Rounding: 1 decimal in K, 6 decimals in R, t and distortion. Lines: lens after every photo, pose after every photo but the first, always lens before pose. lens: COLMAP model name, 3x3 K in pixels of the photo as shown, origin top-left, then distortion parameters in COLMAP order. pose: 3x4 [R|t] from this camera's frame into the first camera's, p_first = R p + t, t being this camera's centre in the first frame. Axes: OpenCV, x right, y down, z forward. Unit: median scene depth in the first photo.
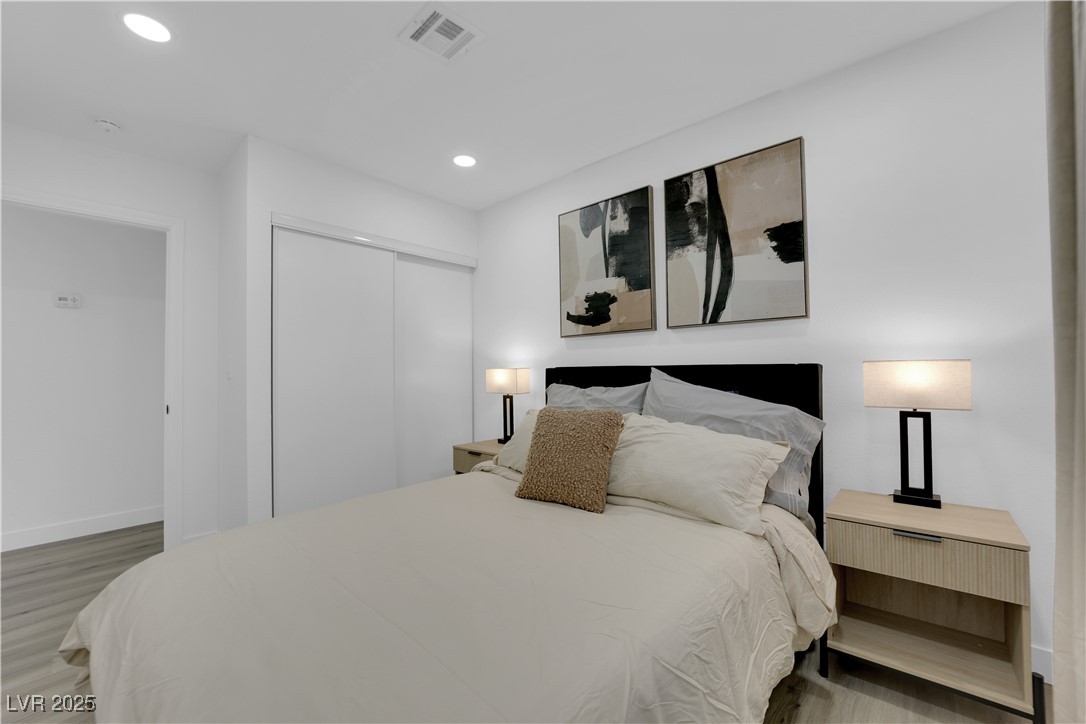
lens RADIAL K [[410.0, 0, 569.0], [0, 410.0, 363.9], [0, 0, 1]] dist [-0.012336, -0.000247]
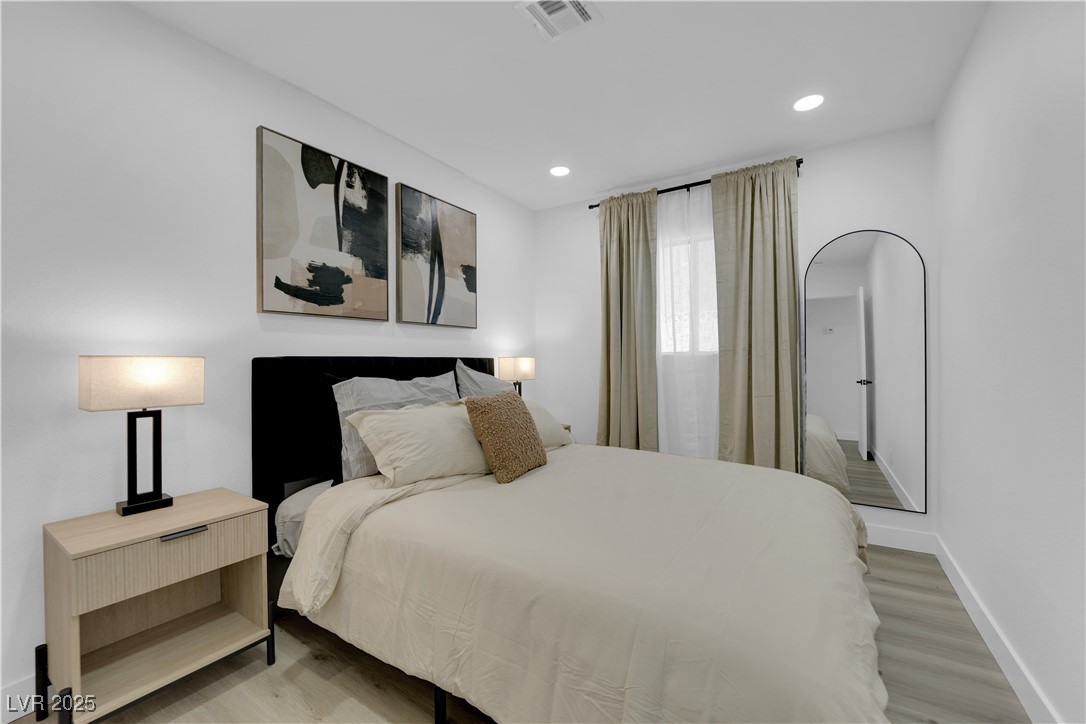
lens RADIAL K [[435.9, 0, 545.5], [0, 435.9, 359.6], [0, 0, 1]] dist [-0.009258, -0.003960]
pose [[-0.107072, 0.016029, 0.994122, -0.798958], [-0.009612, 0.999807, -0.017156, 0.021835], [-0.994205, -0.011393, -0.106897, 0.644883]]
